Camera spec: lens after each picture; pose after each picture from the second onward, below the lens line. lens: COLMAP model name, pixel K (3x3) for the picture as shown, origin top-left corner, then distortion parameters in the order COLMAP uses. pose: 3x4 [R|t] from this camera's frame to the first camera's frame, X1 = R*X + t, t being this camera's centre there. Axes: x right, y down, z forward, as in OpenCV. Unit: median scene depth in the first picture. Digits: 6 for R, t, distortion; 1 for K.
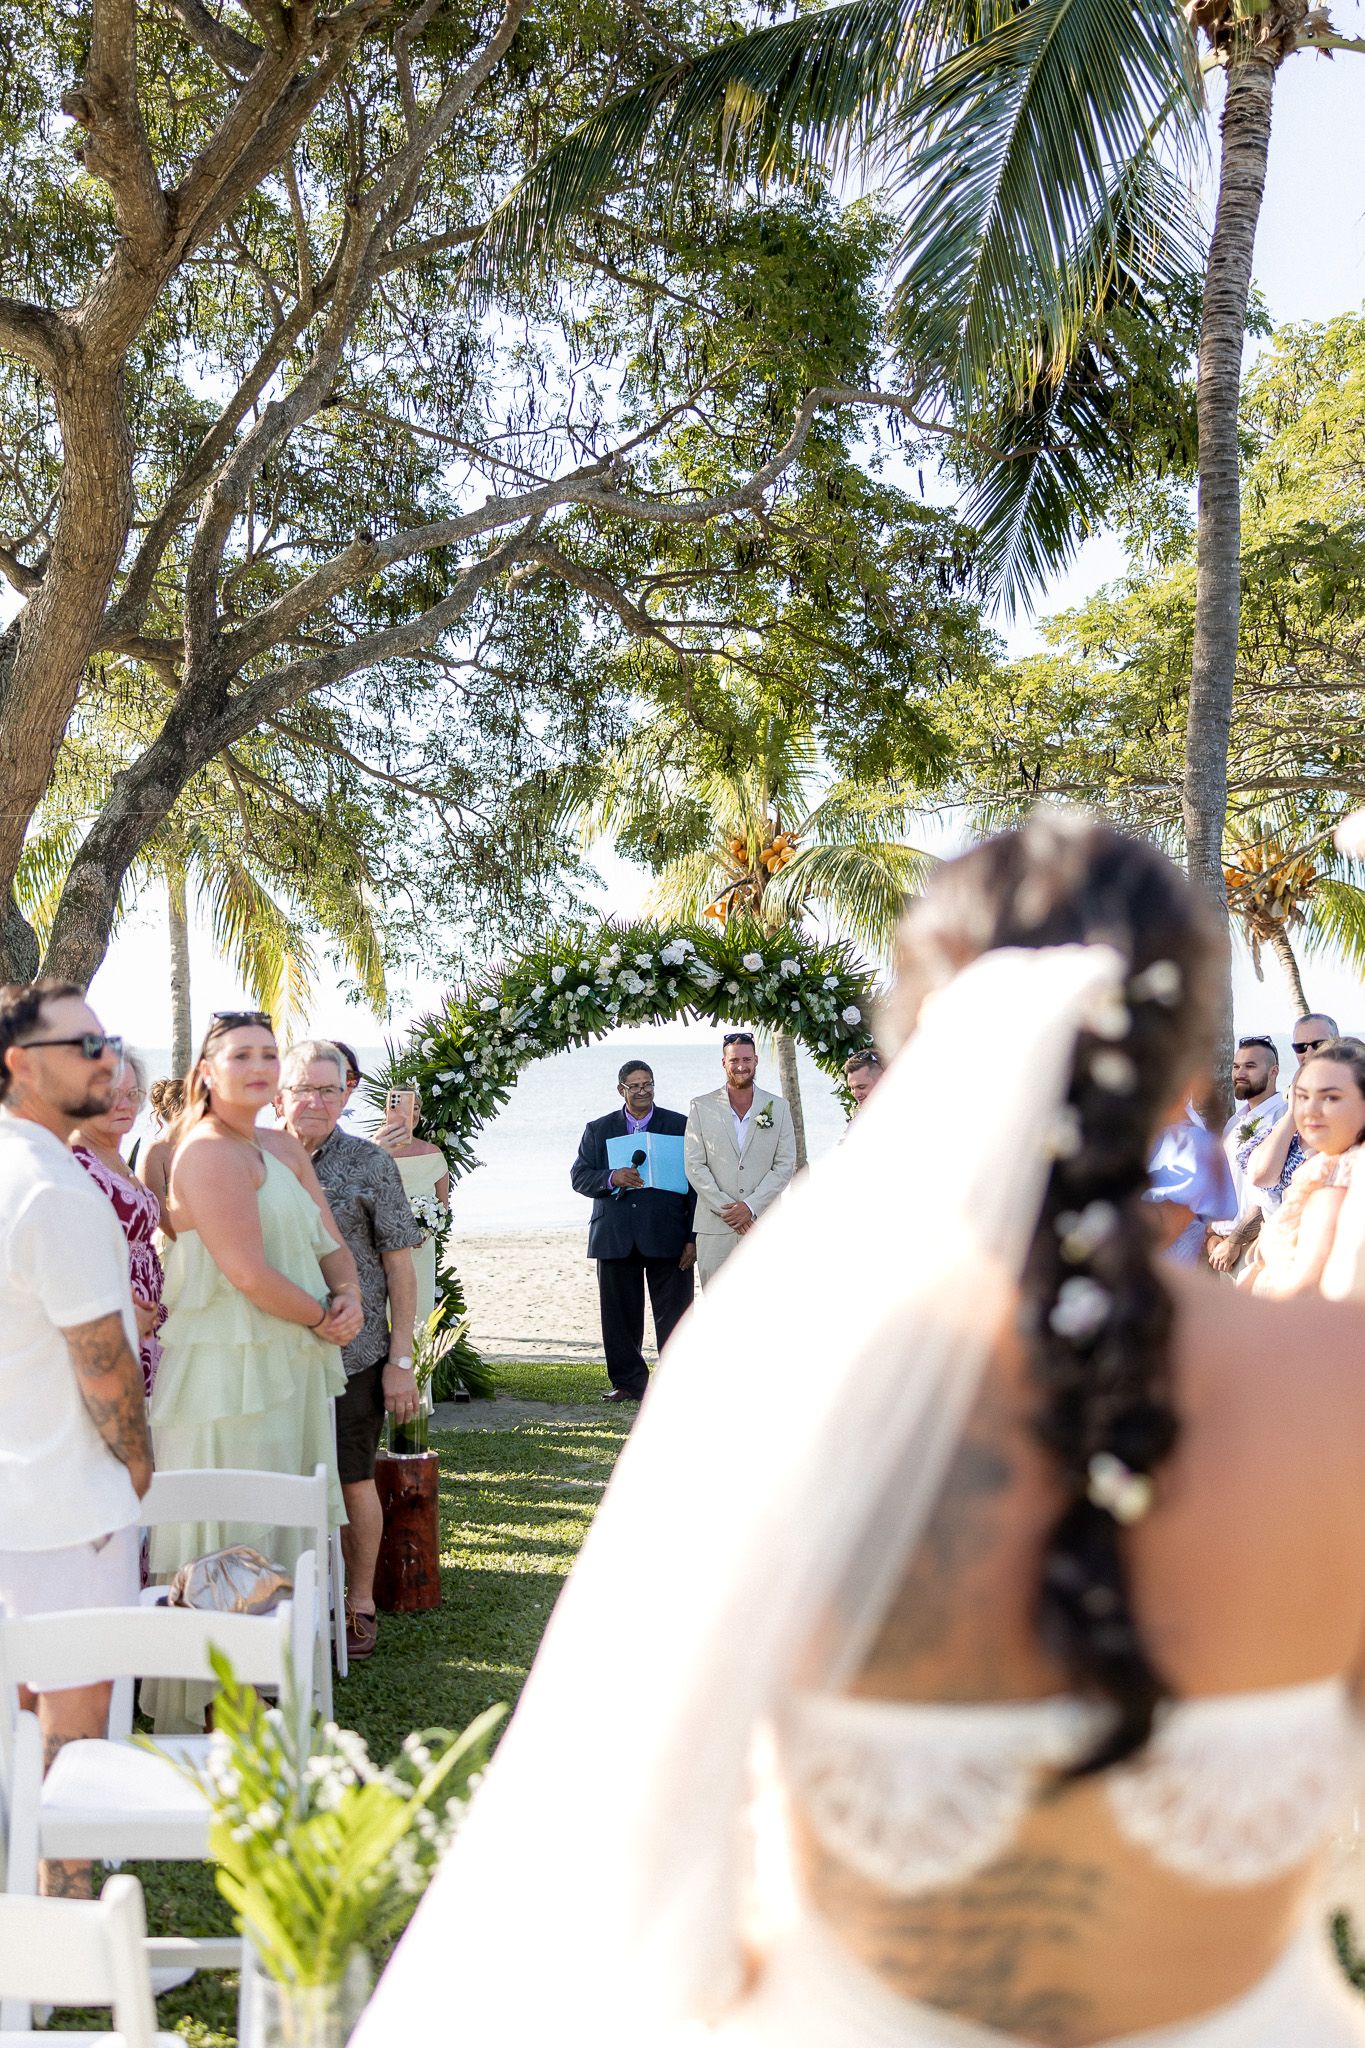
lens RADIAL K [[2176.4, 0, 625.9], [0, 2176.4, 1018.9], [0, 0, 1]] dist [-0.018996, 0.023594]
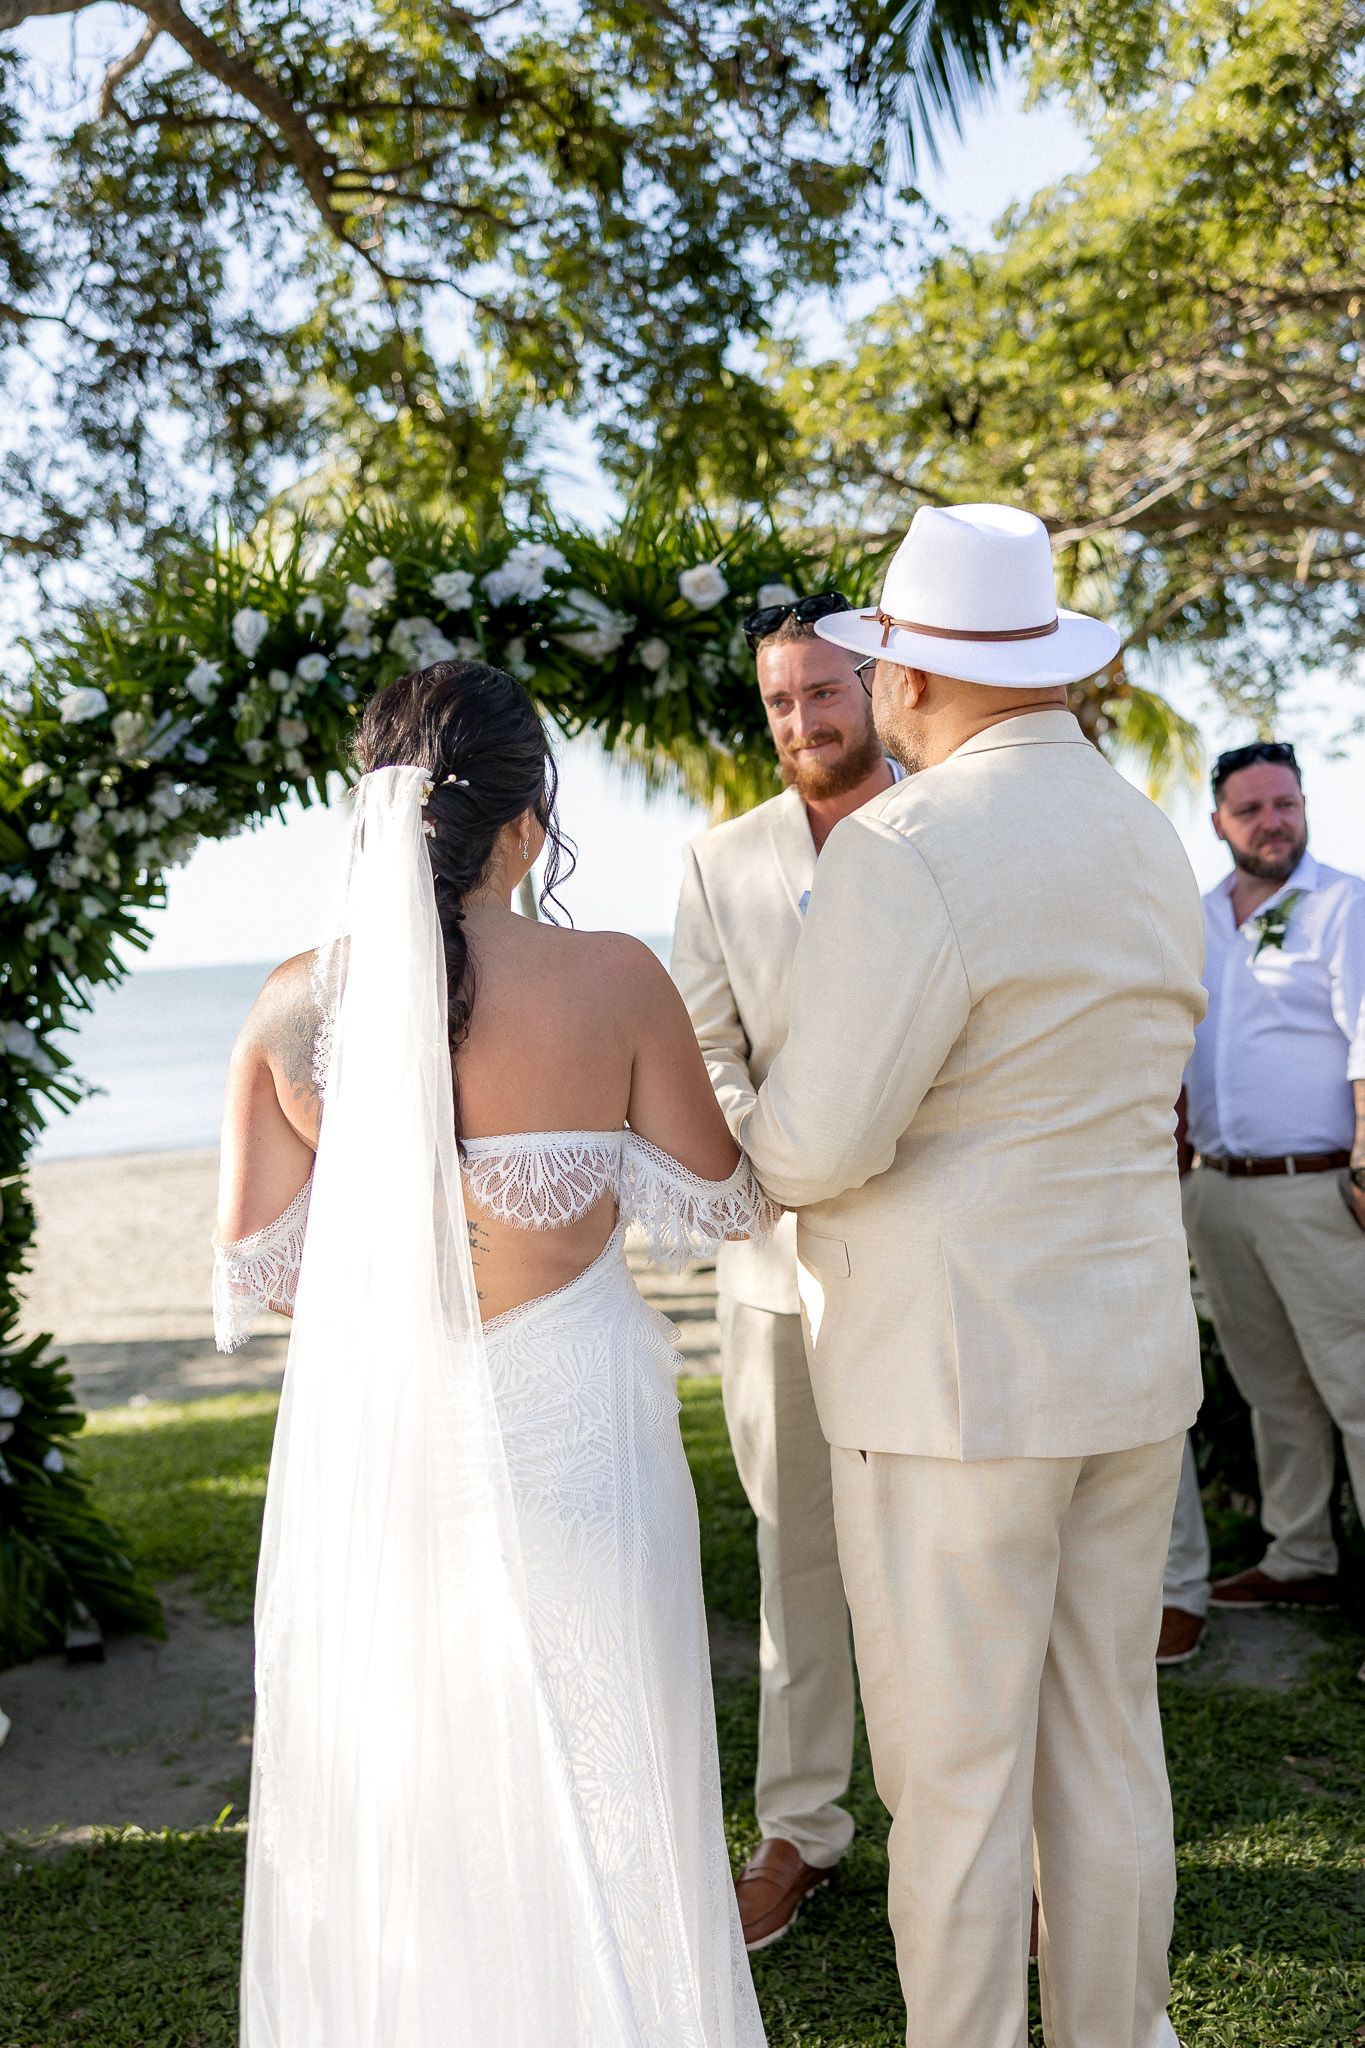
lens RADIAL K [[1867.4, 0, 679.7], [0, 1867.4, 998.9], [0, 0, 1]] dist [0.003518, -0.008334]
pose [[0.975783, -0.065000, 0.208860, -0.029866], [0.057348, 0.997450, 0.042489, 0.039999], [-0.211089, -0.029482, 0.977022, 0.623745]]
